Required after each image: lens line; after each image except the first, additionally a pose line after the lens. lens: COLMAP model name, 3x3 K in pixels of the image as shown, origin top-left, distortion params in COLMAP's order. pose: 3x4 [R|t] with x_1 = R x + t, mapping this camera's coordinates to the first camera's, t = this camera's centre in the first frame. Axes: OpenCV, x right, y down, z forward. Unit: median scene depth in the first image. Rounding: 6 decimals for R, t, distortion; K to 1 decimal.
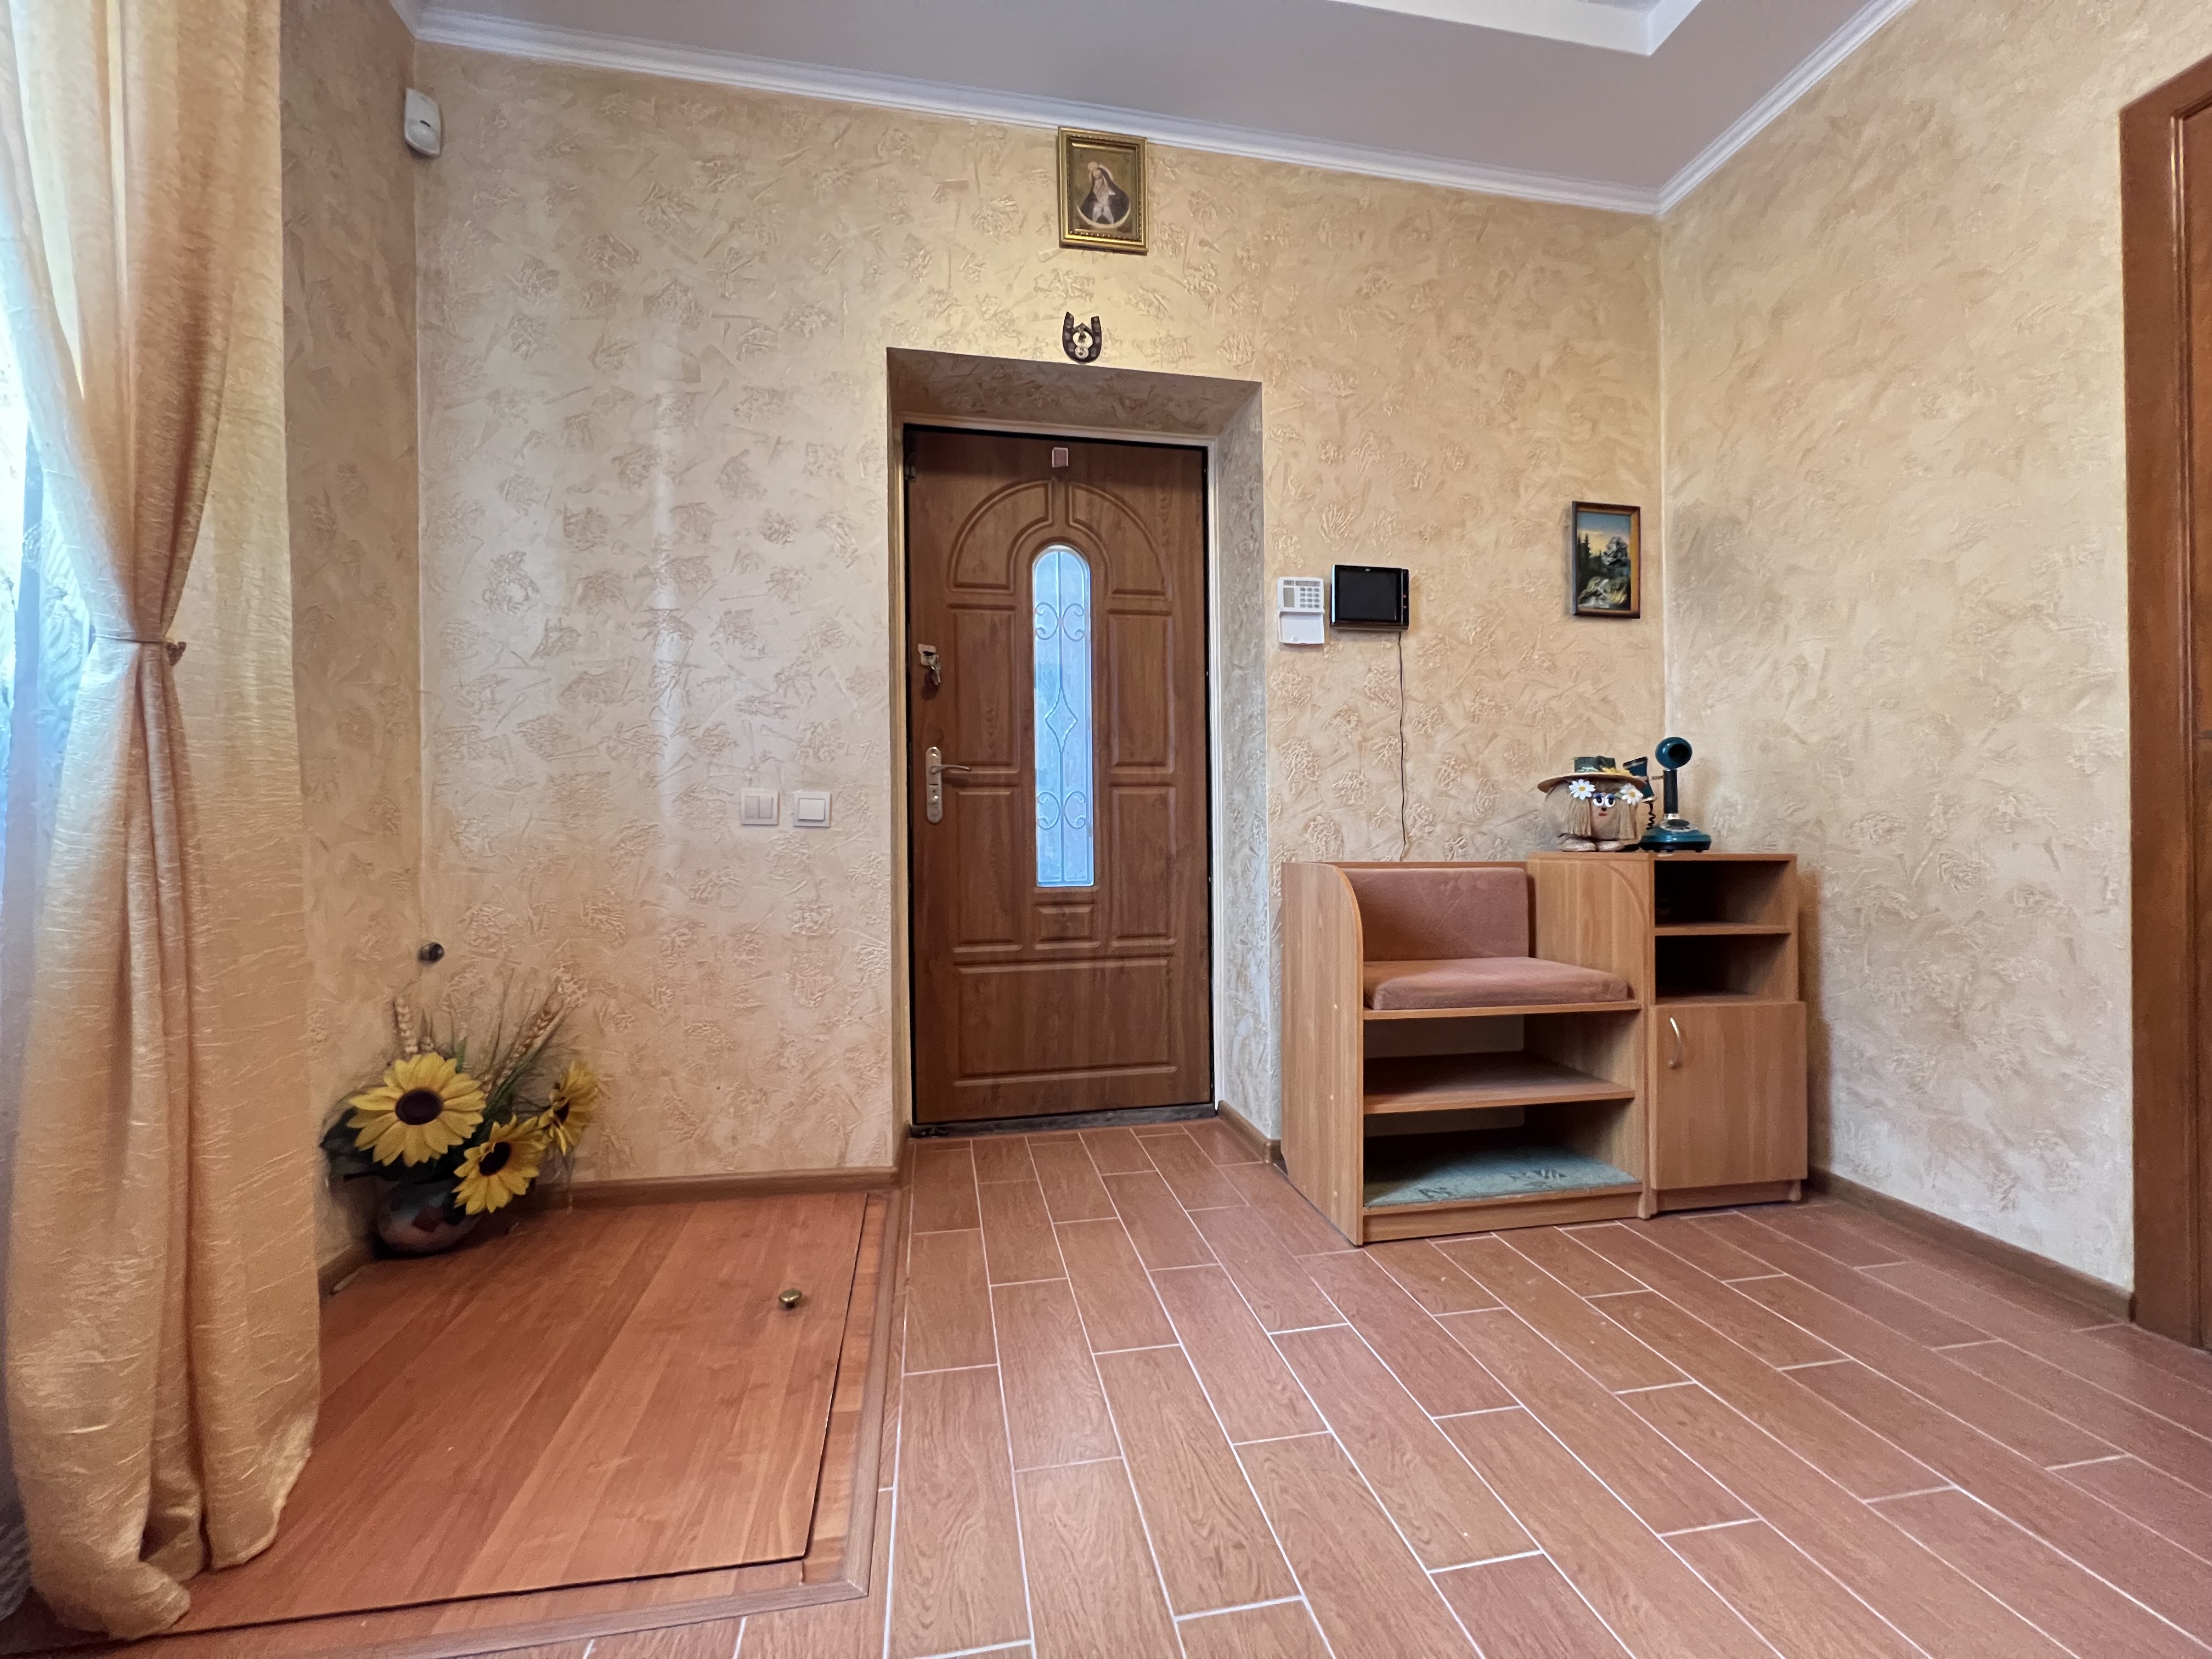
lens RADIAL K [[885.1, 0, 1104.0], [0, 885.1, 828.0], [0, 0, 1]] dist [-0.002882, 0.000632]
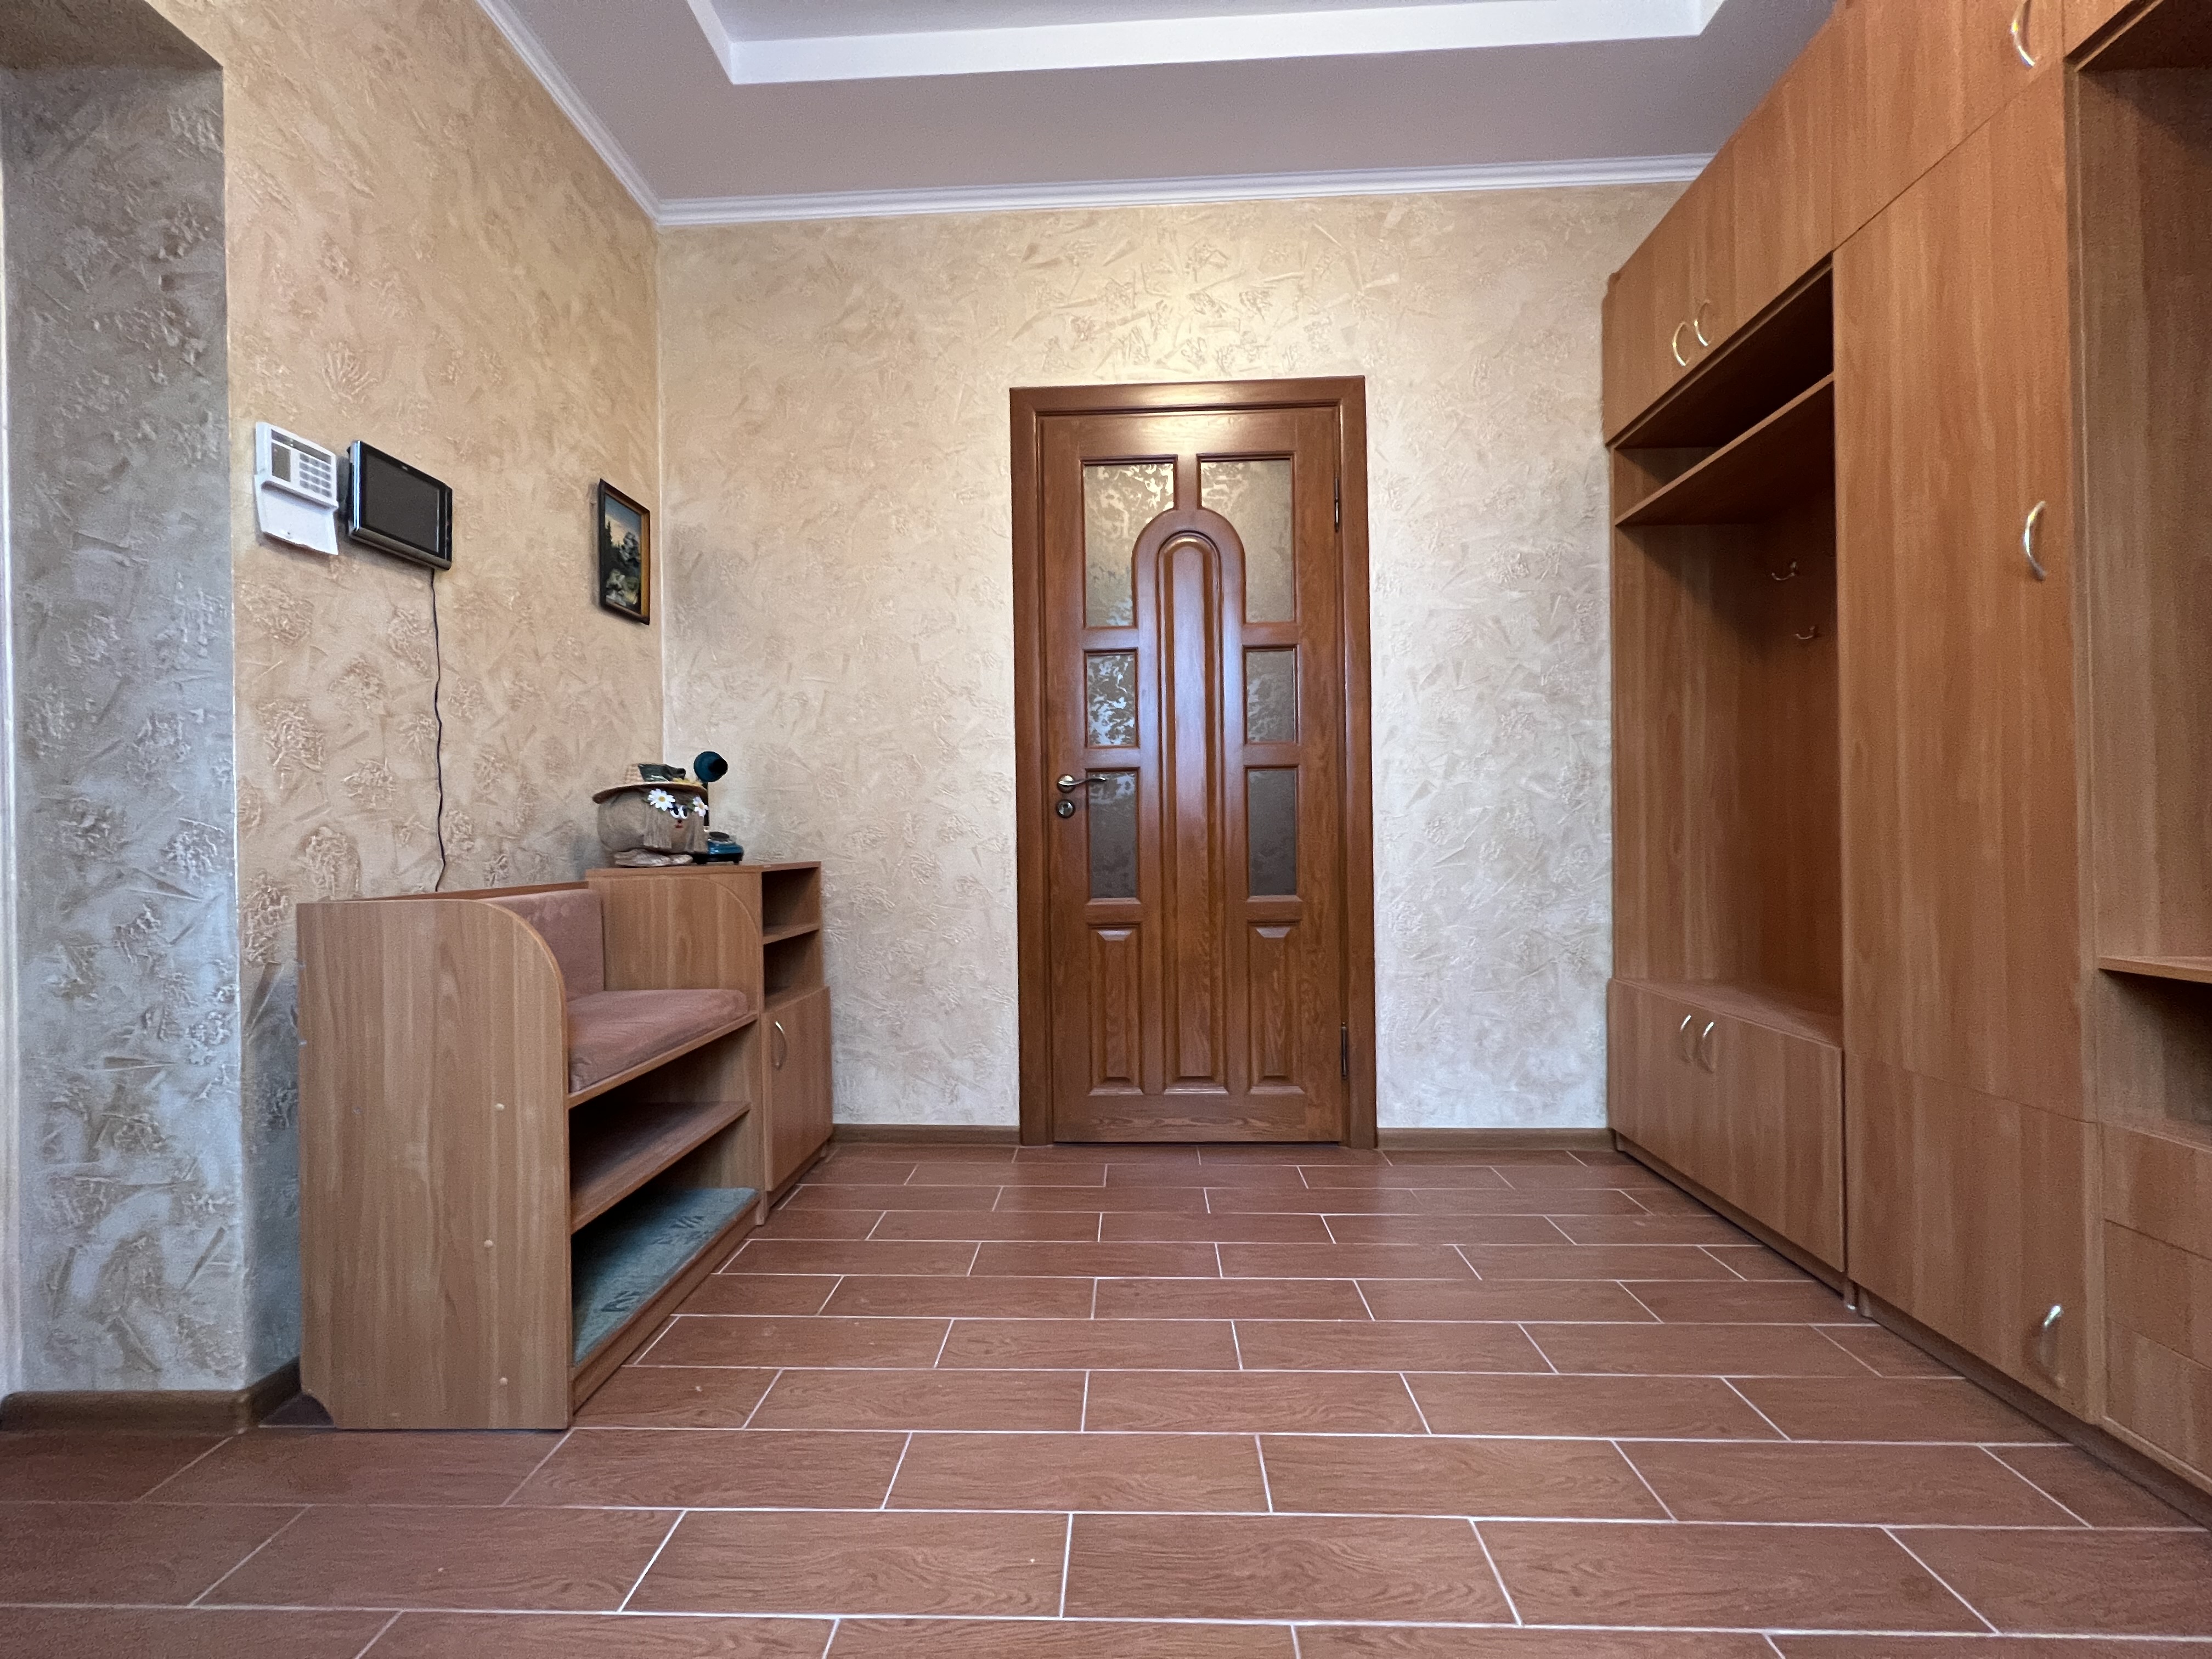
lens RADIAL K [[885.1, 0, 1104.0], [0, 885.1, 828.0], [0, 0, 1]] dist [-0.002882, 0.000632]
pose [[0.223682, 0.003472, 0.974656, -0.245052], [0.010647, 0.999925, -0.006006, -0.003006], [-0.974604, 0.011720, 0.223628, 0.320207]]
